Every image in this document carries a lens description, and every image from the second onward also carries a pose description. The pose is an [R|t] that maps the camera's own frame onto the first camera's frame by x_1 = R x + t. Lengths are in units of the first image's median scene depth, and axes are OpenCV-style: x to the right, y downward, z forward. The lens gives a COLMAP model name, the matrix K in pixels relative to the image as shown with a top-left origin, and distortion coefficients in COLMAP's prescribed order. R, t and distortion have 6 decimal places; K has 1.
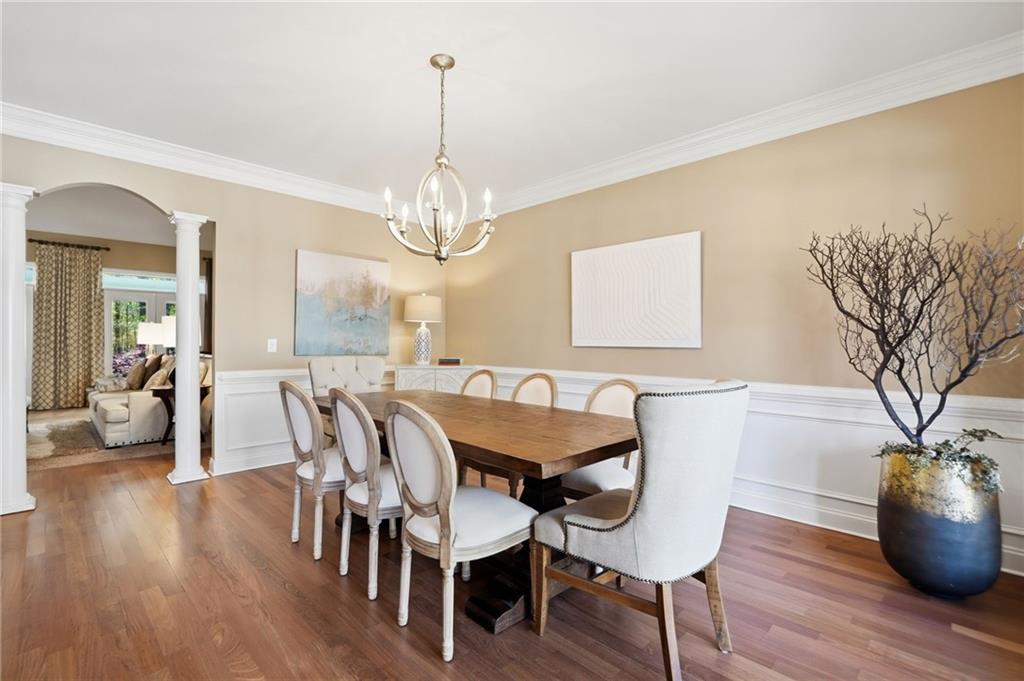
lens RADIAL K [[468.1, 0, 494.2], [0, 468.1, 344.0], [0, 0, 1]] dist [0.015178, 0.000814]
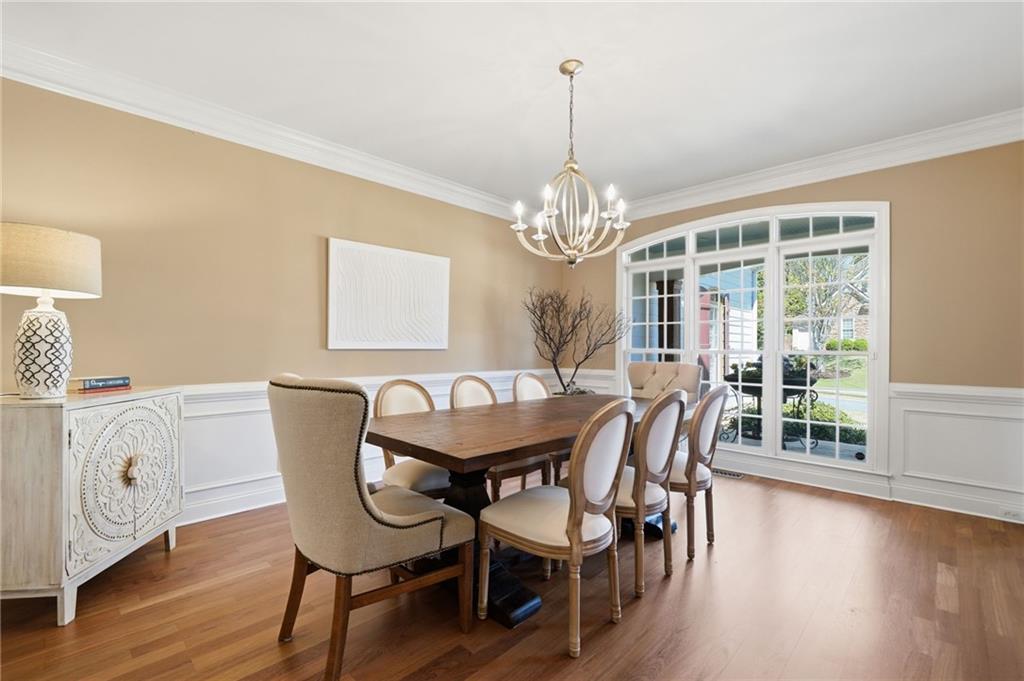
lens RADIAL K [[468.1, 0, 494.2], [0, 468.1, 344.0], [0, 0, 1]] dist [0.015178, 0.000814]
pose [[-0.000515, 0.001503, 0.999999, -0.877824], [0.001043, 0.999998, -0.001503, -0.003055], [-0.999999, 0.001043, -0.000517, 0.912422]]
